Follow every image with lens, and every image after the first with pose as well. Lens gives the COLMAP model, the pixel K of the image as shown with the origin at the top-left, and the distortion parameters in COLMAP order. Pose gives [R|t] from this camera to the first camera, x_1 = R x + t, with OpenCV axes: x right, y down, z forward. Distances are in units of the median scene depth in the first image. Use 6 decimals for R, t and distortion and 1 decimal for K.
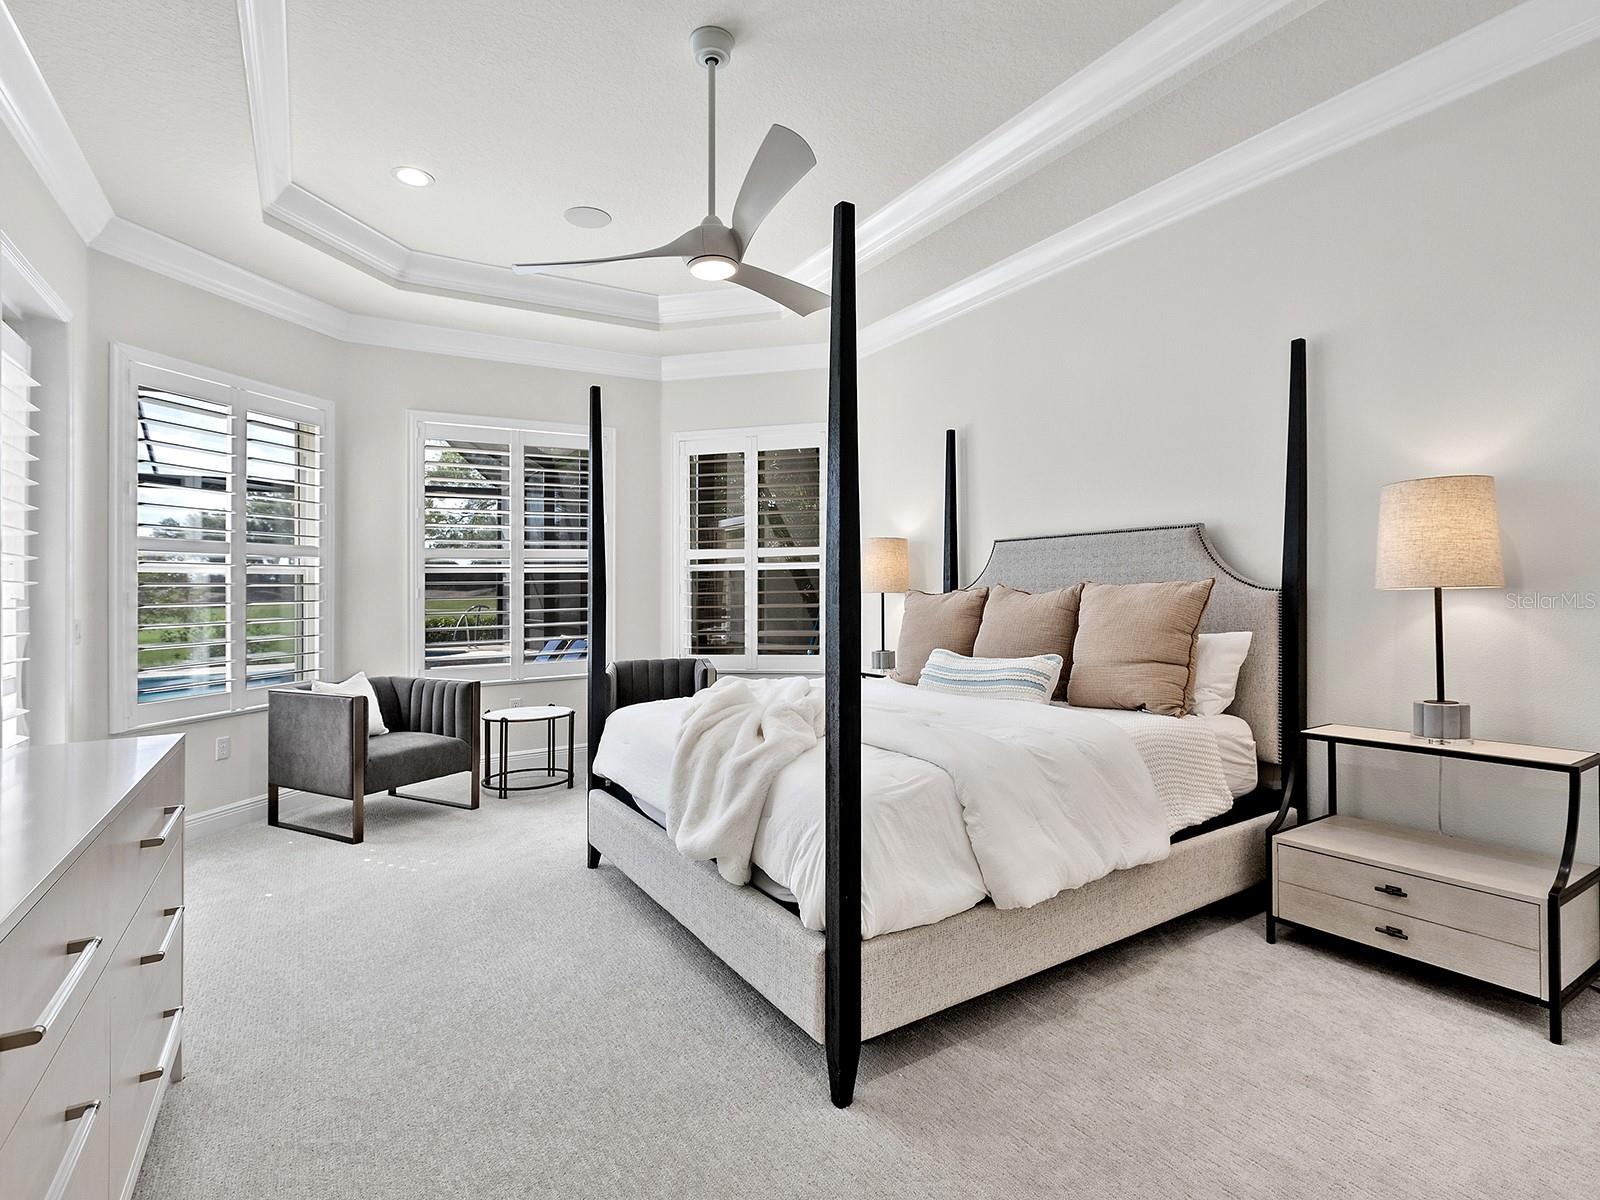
lens RADIAL K [[807.0, 0, 803.1], [0, 807.0, 598.5], [0, 0, 1]] dist [0.003732, -0.000862]
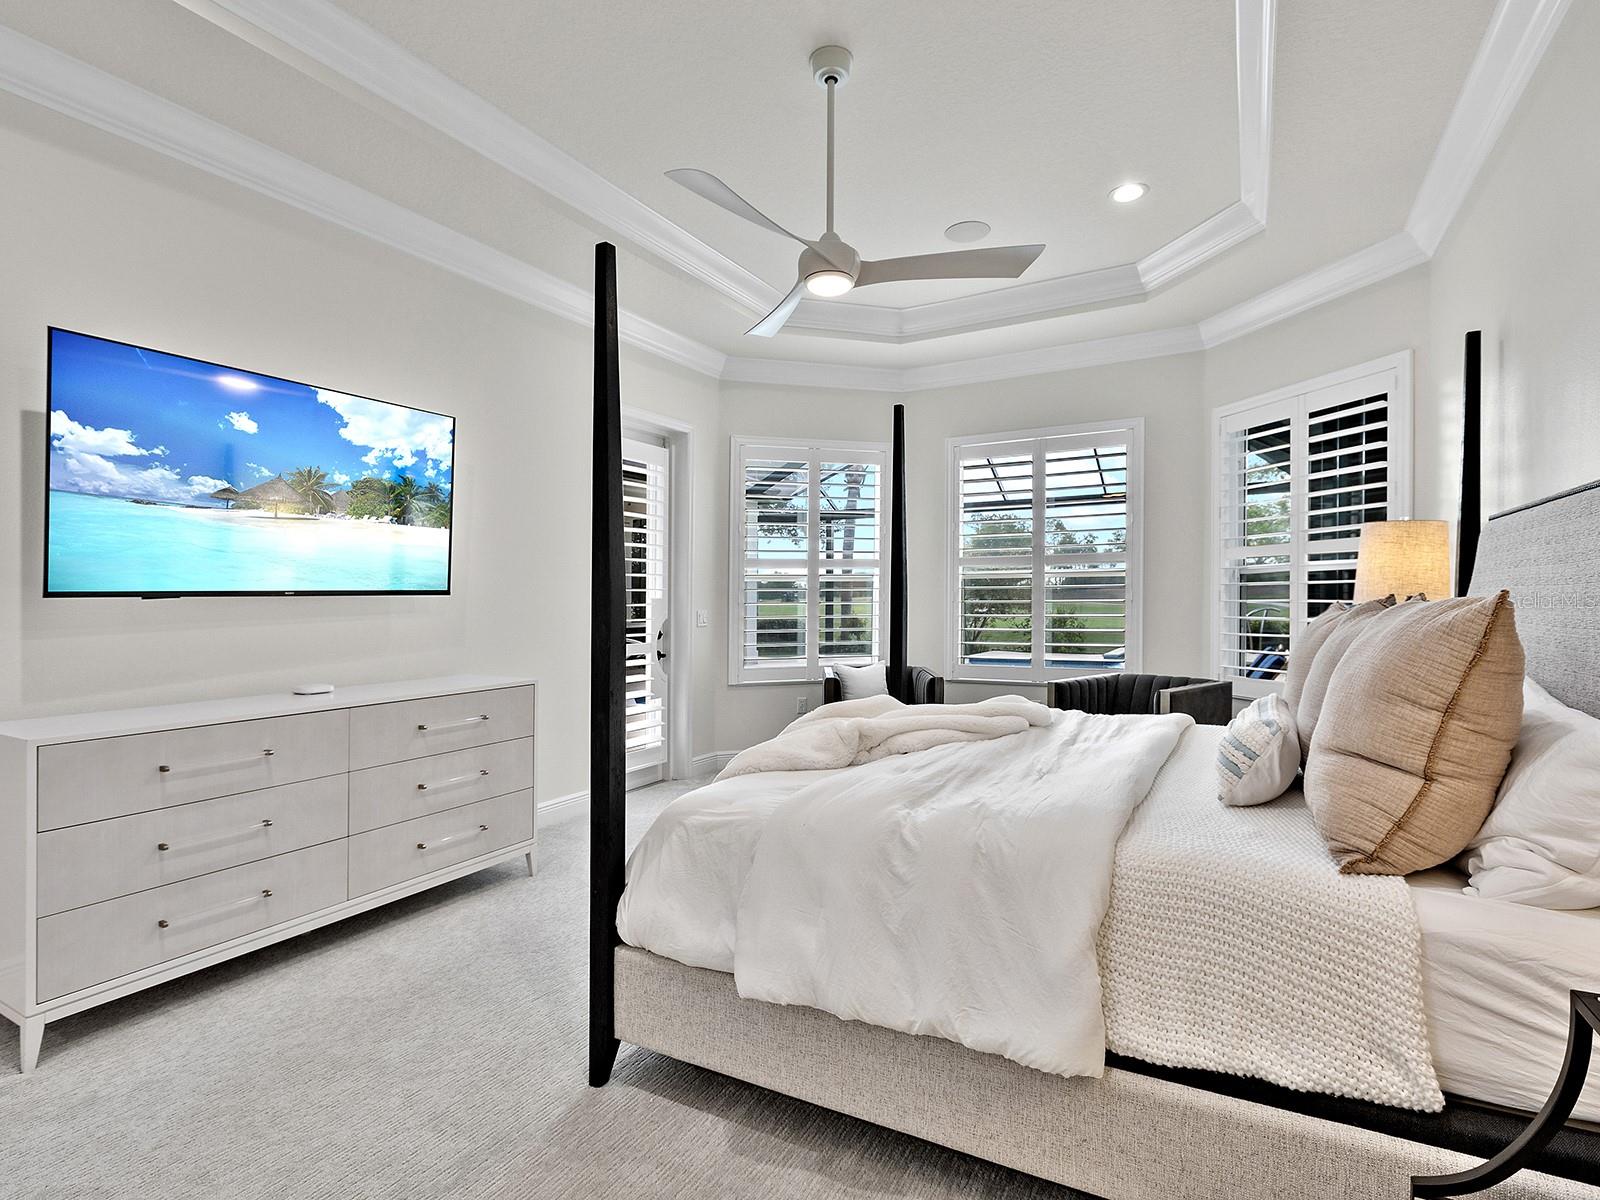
lens RADIAL K [[807.0, 0, 806.7], [0, 807.0, 583.0], [0, 0, 1]] dist [0.003732, -0.000862]
pose [[0.487217, -0.003484, -0.873274, 0.482815], [-0.011456, 0.999881, -0.010380, -0.014311], [0.873206, 0.015061, 0.487118, 0.305062]]
